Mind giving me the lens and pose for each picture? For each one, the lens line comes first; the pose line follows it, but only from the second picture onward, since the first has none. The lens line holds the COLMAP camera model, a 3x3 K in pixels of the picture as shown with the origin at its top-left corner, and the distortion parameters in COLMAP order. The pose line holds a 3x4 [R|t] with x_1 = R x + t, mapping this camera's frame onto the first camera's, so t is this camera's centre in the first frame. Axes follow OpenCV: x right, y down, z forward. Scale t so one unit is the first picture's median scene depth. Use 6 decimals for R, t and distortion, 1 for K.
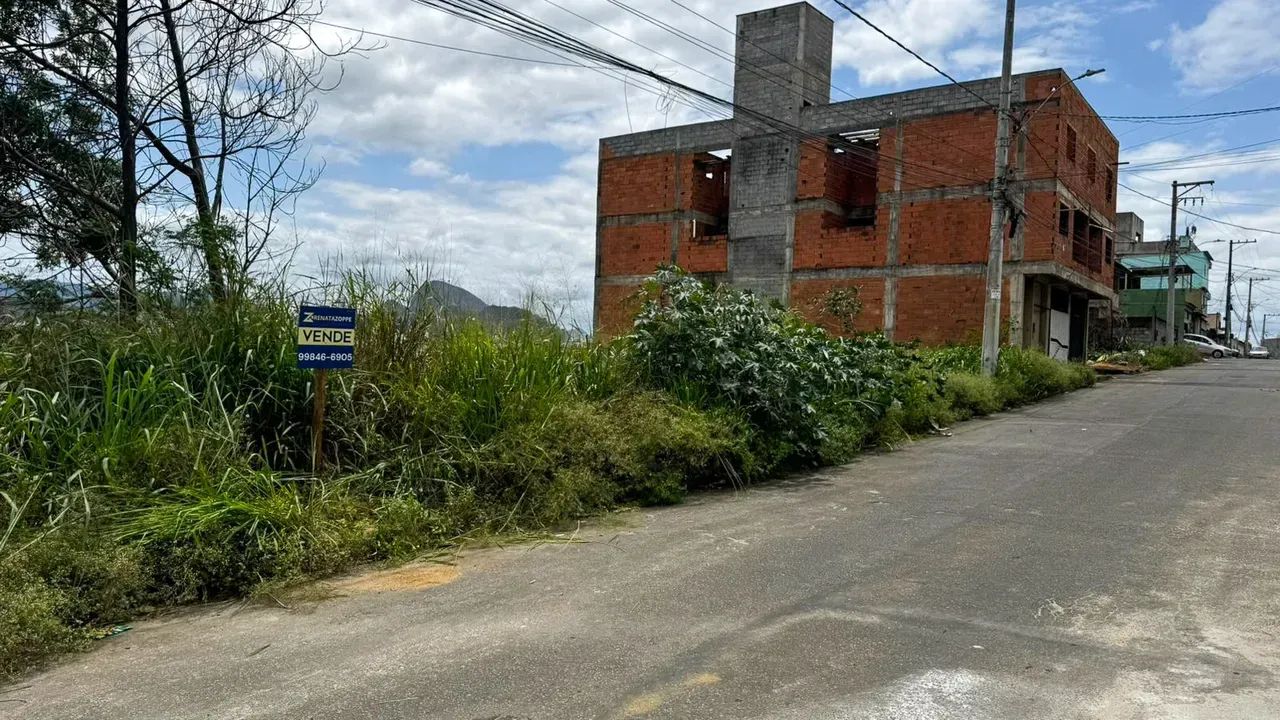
lens RADIAL K [[903.1, 0, 640.0], [0, 903.1, 360.0], [0, 0, 1]] dist [0.117599, -0.198293]
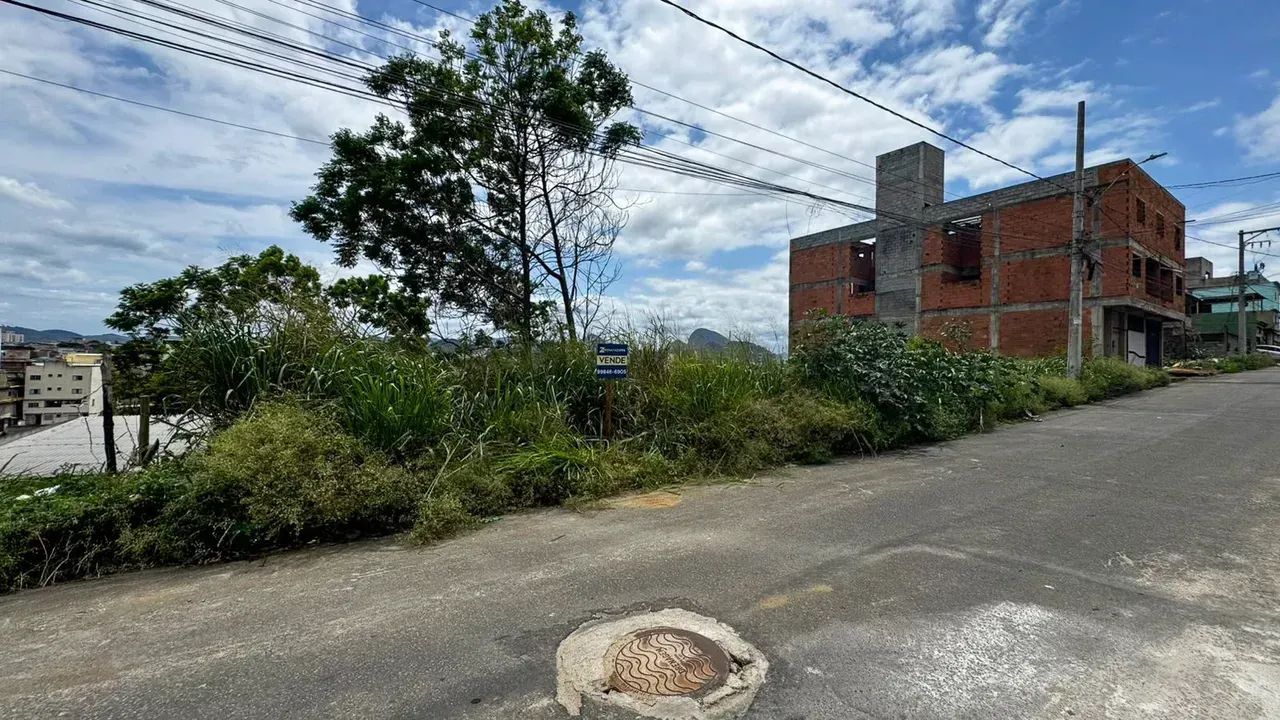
lens RADIAL K [[516.5, 0, 638.8], [0, 516.5, 354.5], [0, 0, 1]] dist [-0.000956, -0.000285]
pose [[0.941644, -0.024350, -0.335728, 0.035500], [0.012943, 0.999262, -0.036174, 0.000281], [0.336361, 0.029718, 0.941264, 0.049260]]
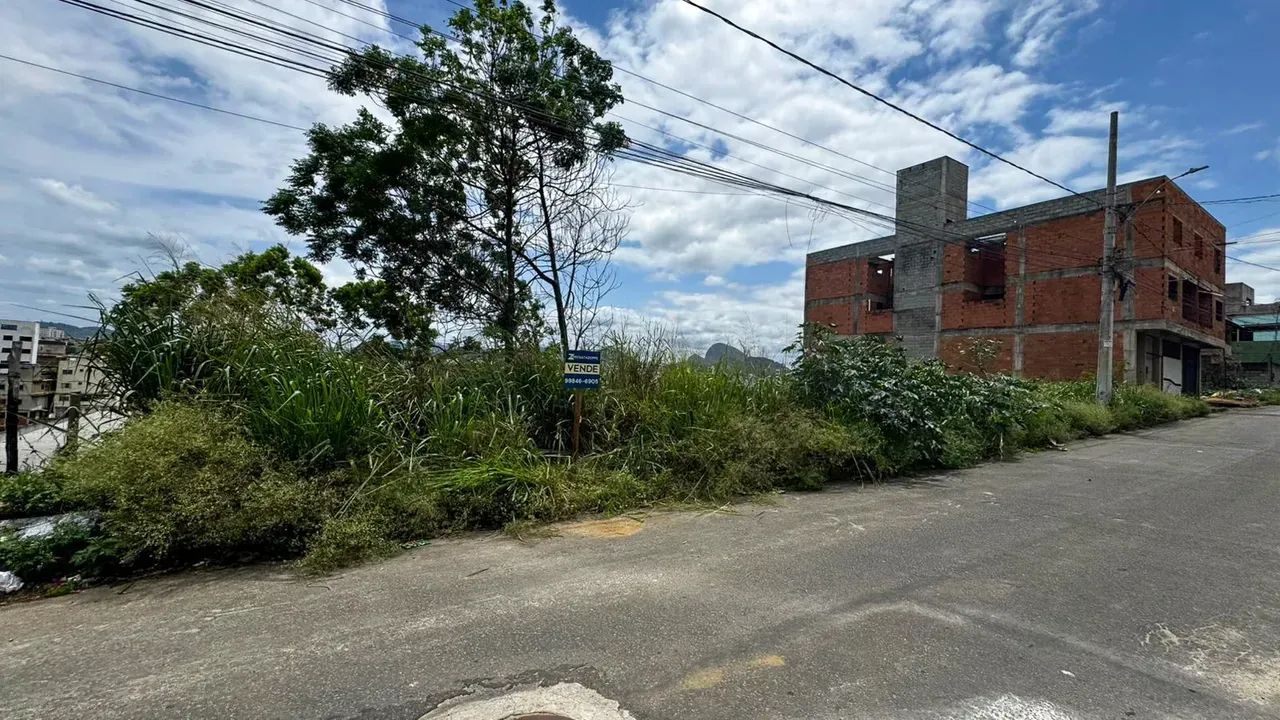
lens RADIAL K [[515.6, 0, 639.1], [0, 515.6, 356.9], [0, 0, 1]] dist [-0.002518, 0.000589]
pose [[0.930243, -0.003707, -0.366926, 0.067958], [-0.018162, 0.998258, -0.056131, 0.002759], [0.366495, 0.058879, 0.928555, 0.137557]]
